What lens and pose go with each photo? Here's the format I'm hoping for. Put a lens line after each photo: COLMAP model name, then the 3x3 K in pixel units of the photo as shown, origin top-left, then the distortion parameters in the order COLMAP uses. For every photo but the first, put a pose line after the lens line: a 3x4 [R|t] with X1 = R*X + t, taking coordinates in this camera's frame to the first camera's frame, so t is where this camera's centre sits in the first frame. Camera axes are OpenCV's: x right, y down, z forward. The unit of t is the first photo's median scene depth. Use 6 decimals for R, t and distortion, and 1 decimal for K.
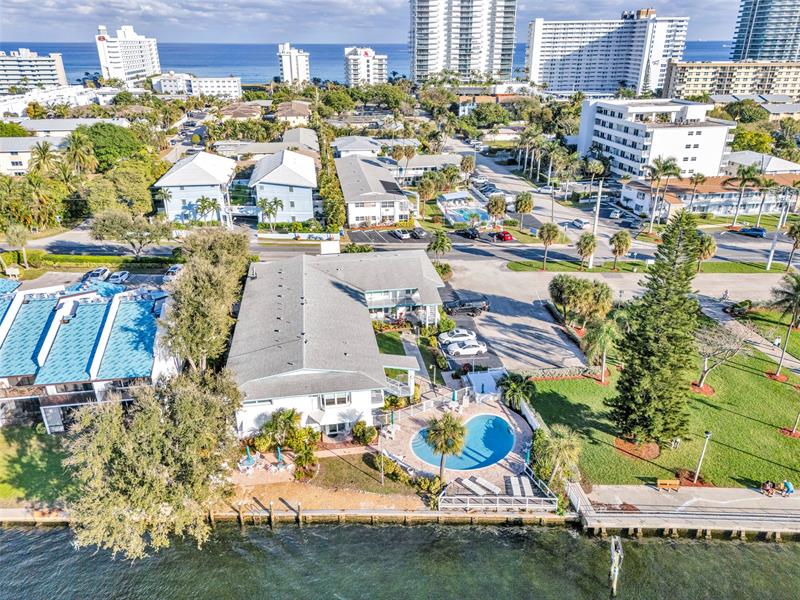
lens RADIAL K [[575.4, 0, 403.8], [0, 575.4, 298.9], [0, 0, 1]] dist [0.071919, -0.054158]
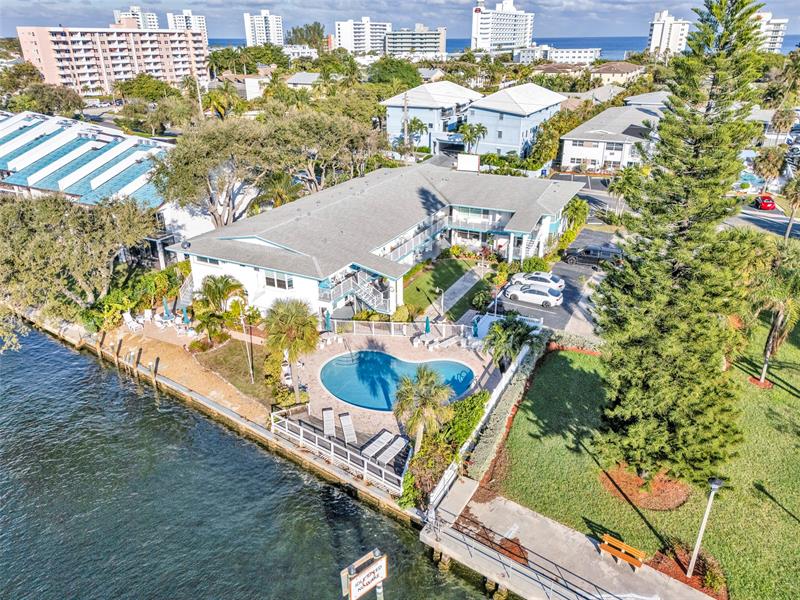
lens RADIAL K [[575.4, 0, 403.8], [0, 575.4, 298.9], [0, 0, 1]] dist [0.071919, -0.054158]
pose [[0.817625, 0.235521, -0.525375, 0.436475], [-0.226698, 0.970485, 0.082257, 0.084469], [0.529243, 0.051846, 0.846885, 0.375309]]
